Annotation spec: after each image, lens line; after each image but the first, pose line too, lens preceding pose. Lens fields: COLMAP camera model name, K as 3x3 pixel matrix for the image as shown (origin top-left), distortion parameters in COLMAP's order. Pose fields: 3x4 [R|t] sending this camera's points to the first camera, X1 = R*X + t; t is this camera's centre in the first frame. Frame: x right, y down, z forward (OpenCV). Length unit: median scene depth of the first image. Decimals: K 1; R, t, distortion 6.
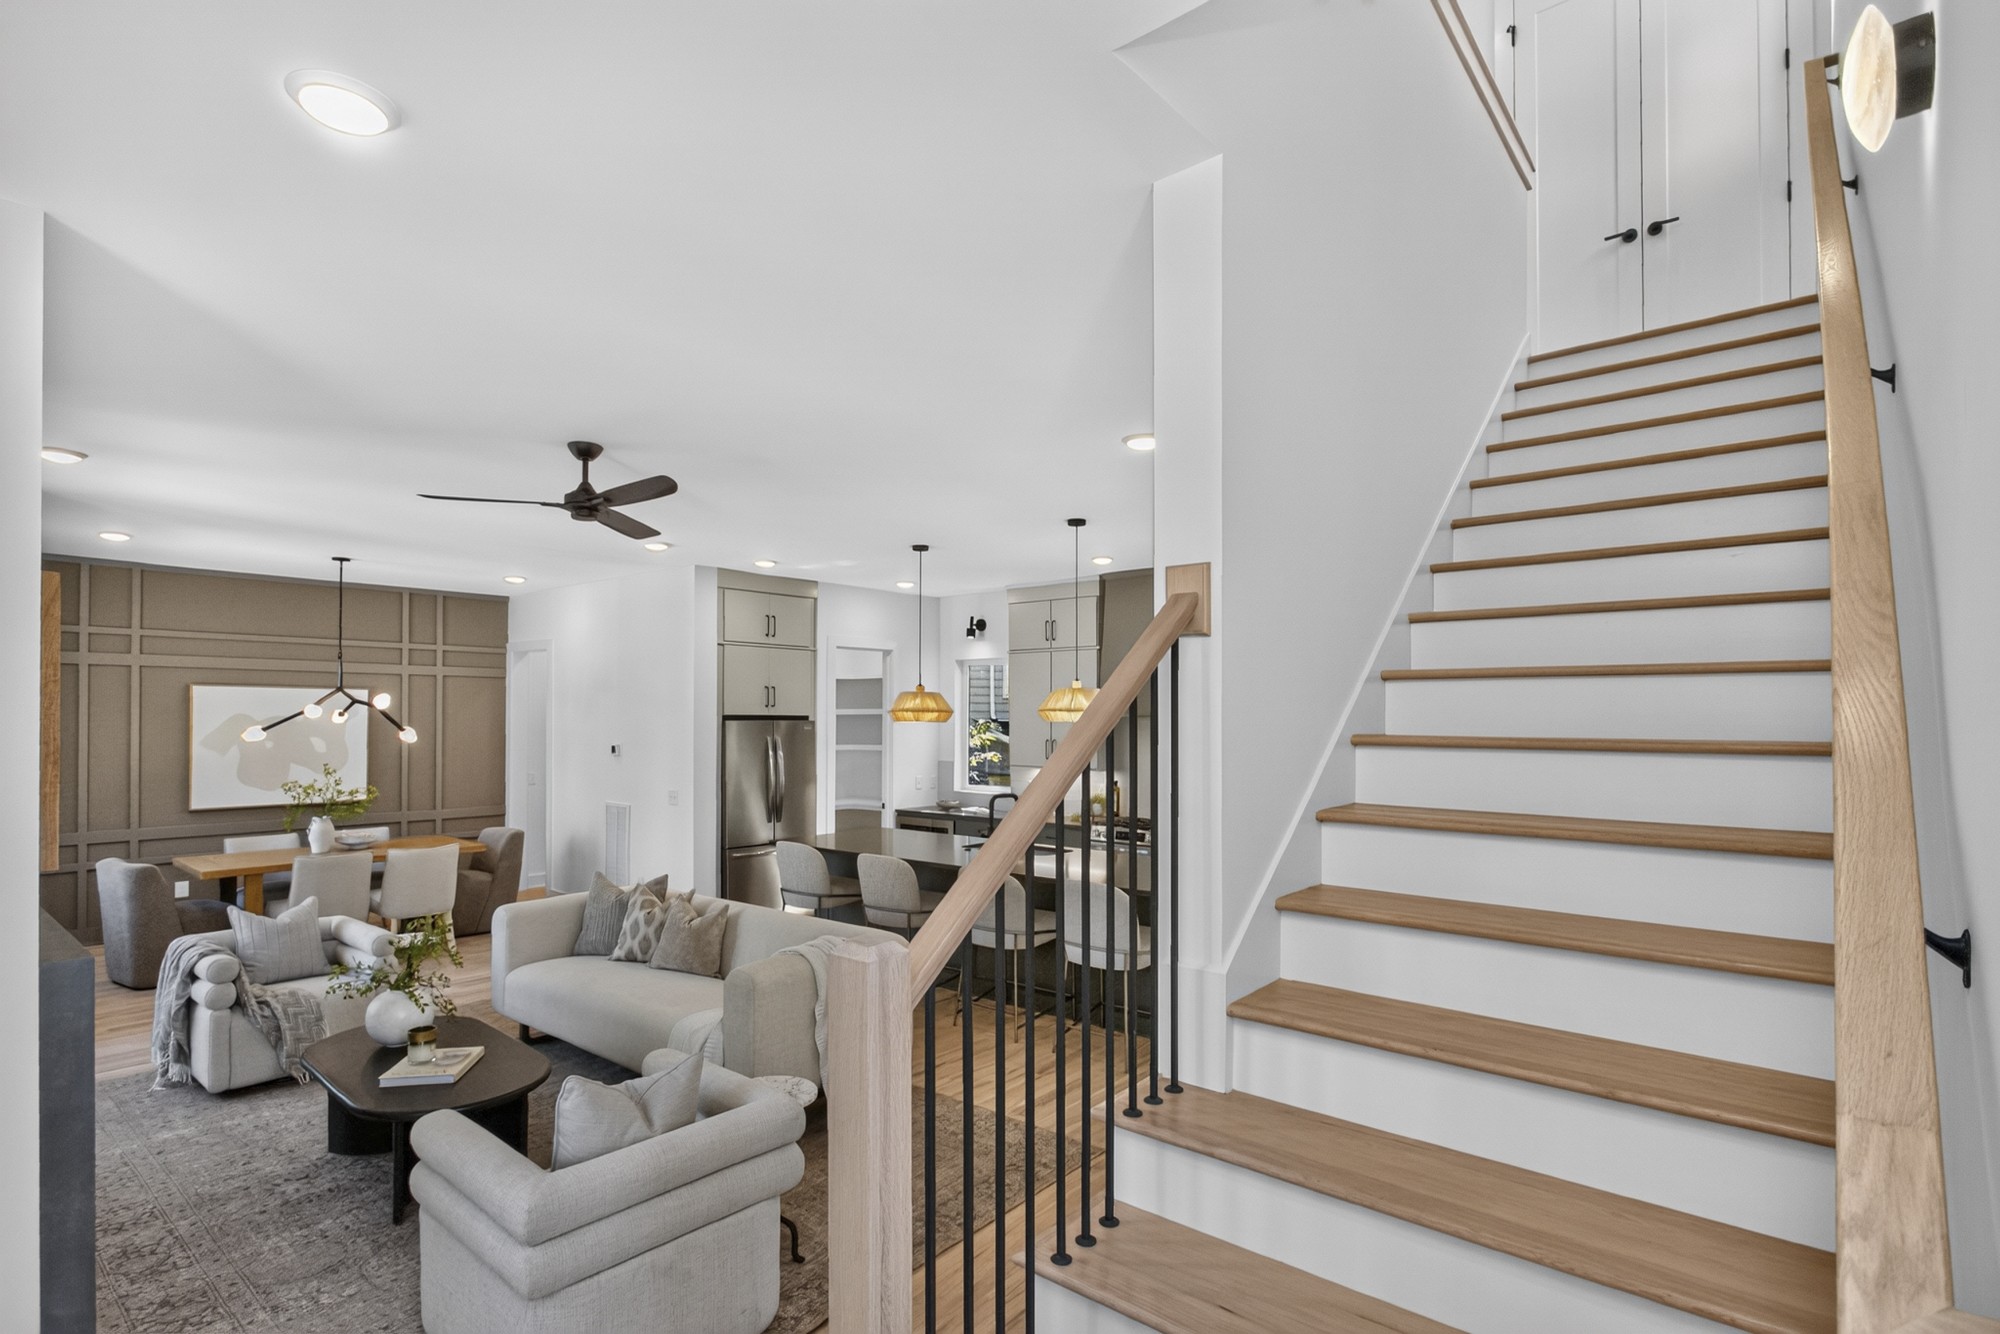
lens RADIAL K [[953.2, 0, 989.8], [0, 953.2, 721.7], [0, 0, 1]] dist [-0.008890, 0.000868]
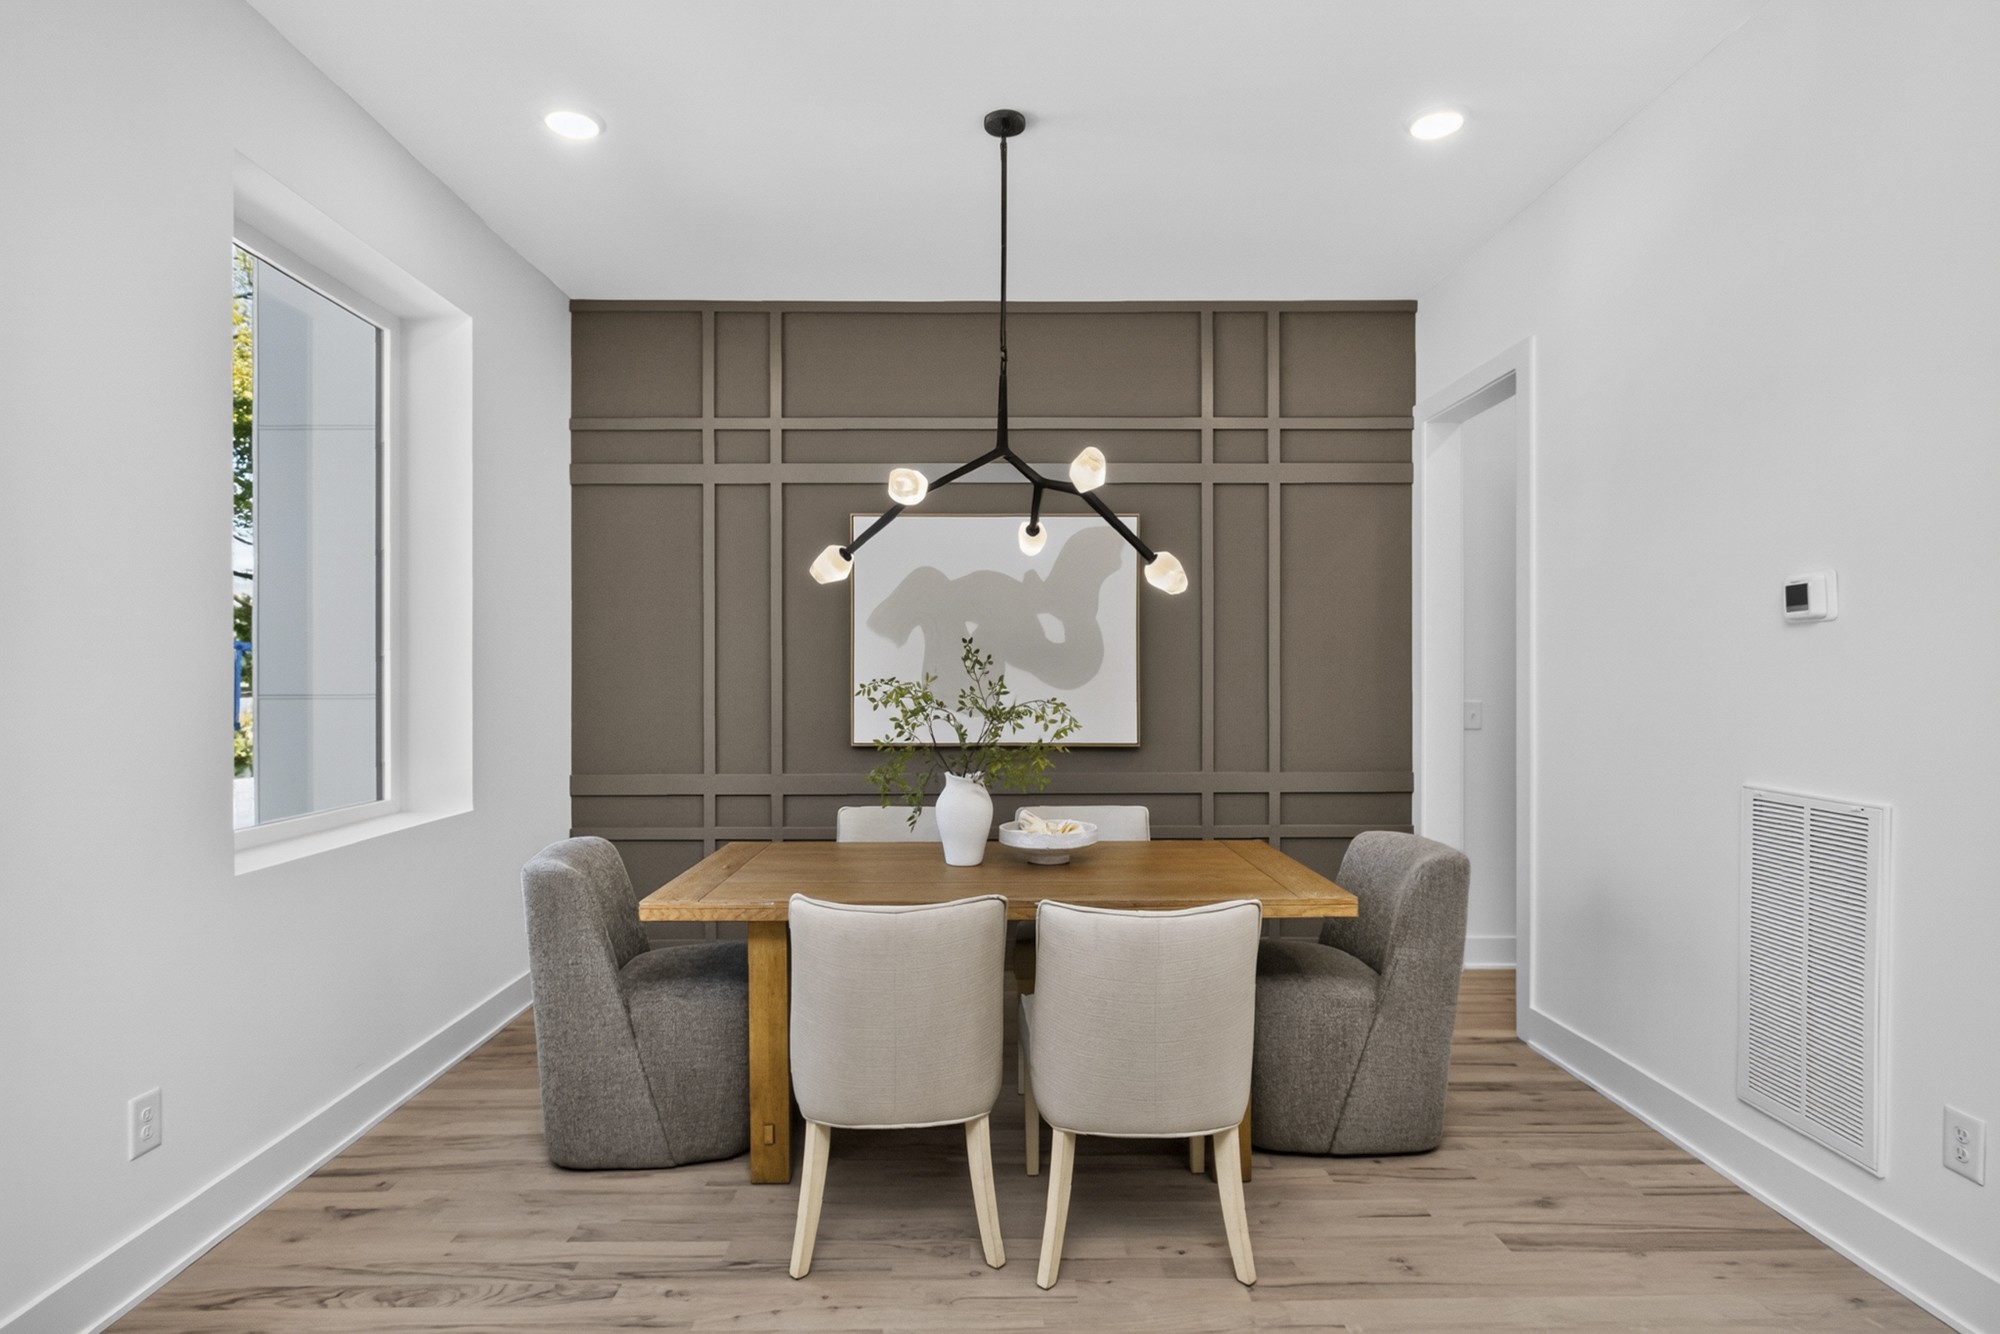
lens RADIAL K [[953.2, 0, 1009.8], [0, 953.2, 677.5], [0, 0, 1]] dist [-0.008890, 0.000868]
pose [[0.646593, -0.003221, -0.762828, -0.336241], [0.003073, 0.999994, -0.001618, 0.051211], [0.762829, -0.001299, 0.646599, 0.656156]]
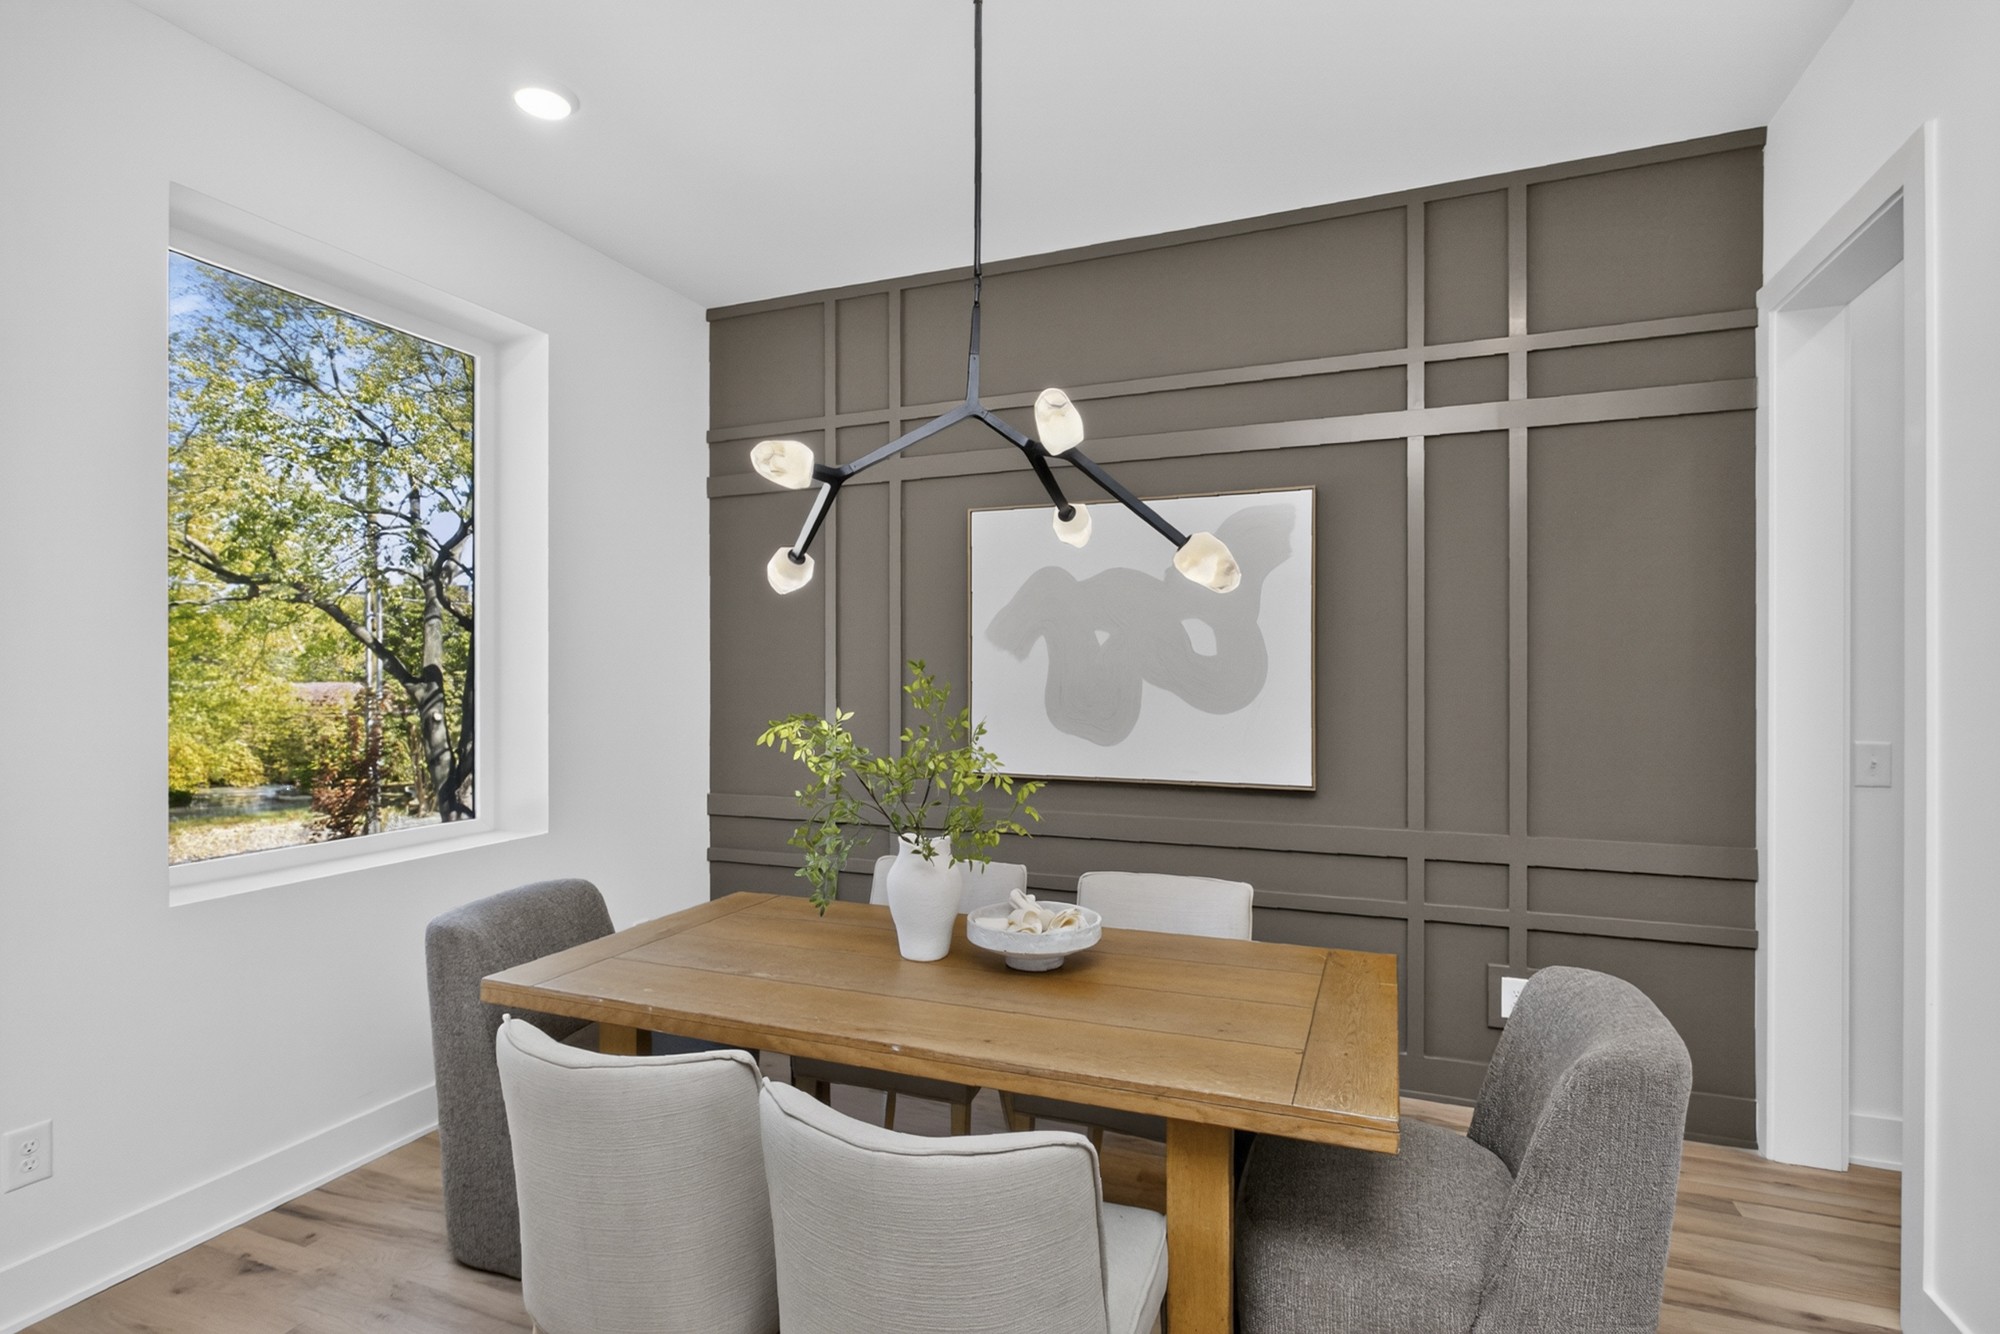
lens RADIAL K [[953.2, 0, 1006.1], [0, 953.2, 679.4], [0, 0, 1]] dist [-0.008890, 0.000868]
pose [[0.314237, -0.000845, -0.949344, -0.352632], [0.000738, 1.000000, -0.000646, 0.042374], [0.949344, -0.000498, 0.314238, 0.796433]]
